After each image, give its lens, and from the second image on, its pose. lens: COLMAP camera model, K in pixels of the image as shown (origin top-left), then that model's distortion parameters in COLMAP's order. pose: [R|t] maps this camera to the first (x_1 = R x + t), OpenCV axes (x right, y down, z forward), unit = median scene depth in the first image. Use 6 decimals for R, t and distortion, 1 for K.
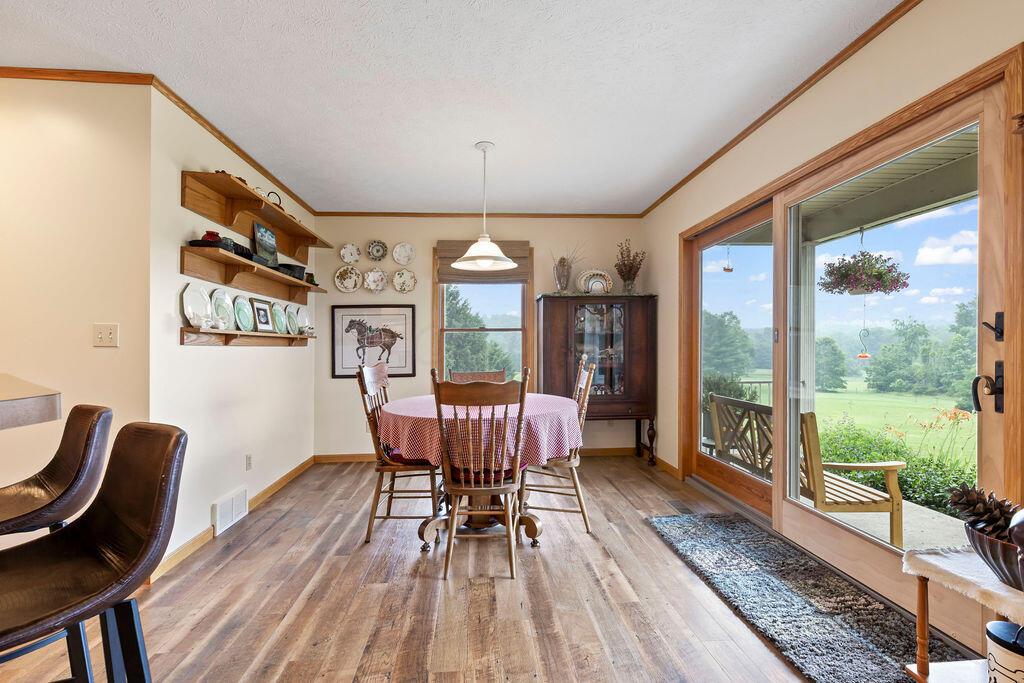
lens RADIAL K [[465.7, 0, 505.0], [0, 465.7, 344.0], [0, 0, 1]] dist [0.010675, -0.000265]
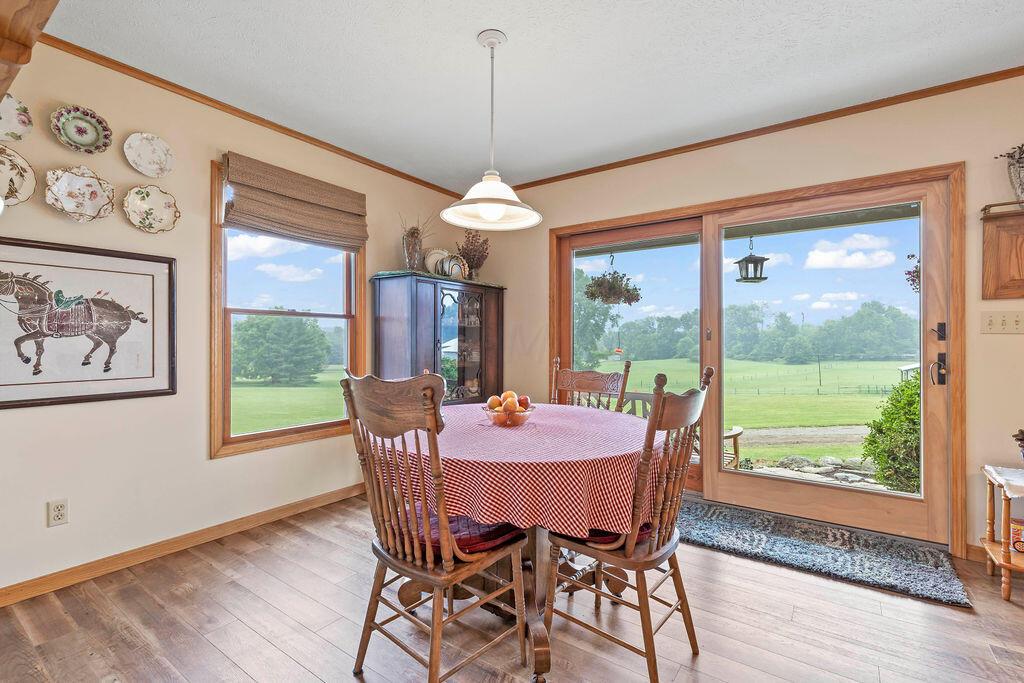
lens RADIAL K [[465.7, 0, 512.3], [0, 465.7, 339.0], [0, 0, 1]] dist [0.010675, -0.000265]
pose [[0.626802, 0.016142, 0.779012, -0.393309], [-0.012508, 0.999865, -0.010654, 0.008424], [-0.779079, -0.003066, 0.626919, 0.396025]]
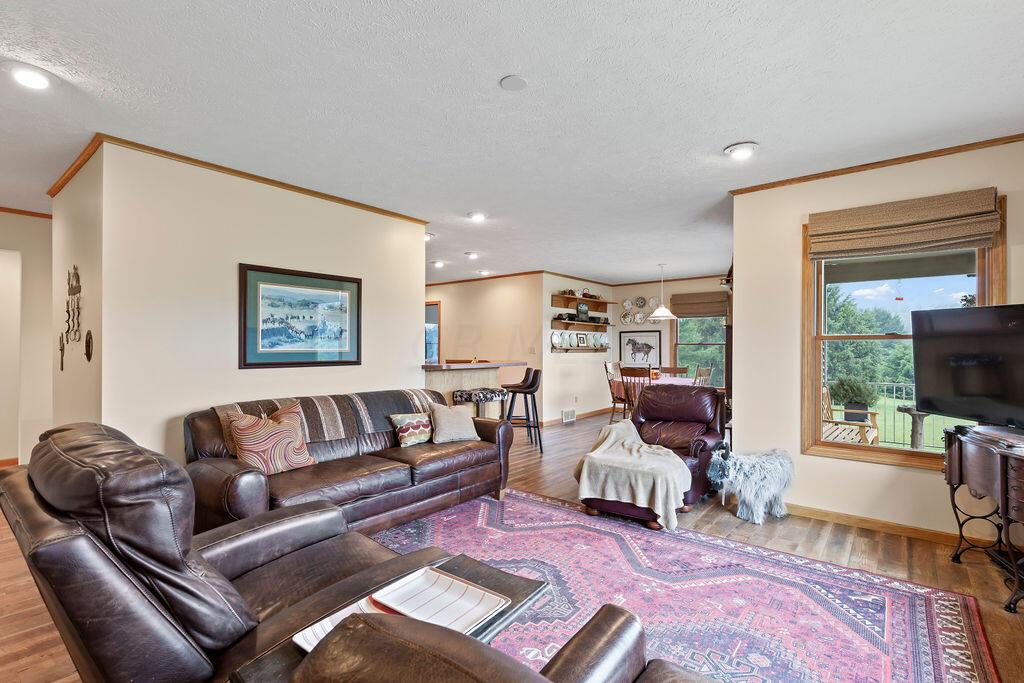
lens RADIAL K [[465.7, 0, 515.0], [0, 465.7, 342.1], [0, 0, 1]] dist [0.010675, -0.000265]
pose [[0.732467, 0.001196, -0.680802, 0.676379], [-0.003283, 0.999993, -0.001776, -0.035362], [0.680795, 0.003535, 0.732465, -0.777599]]
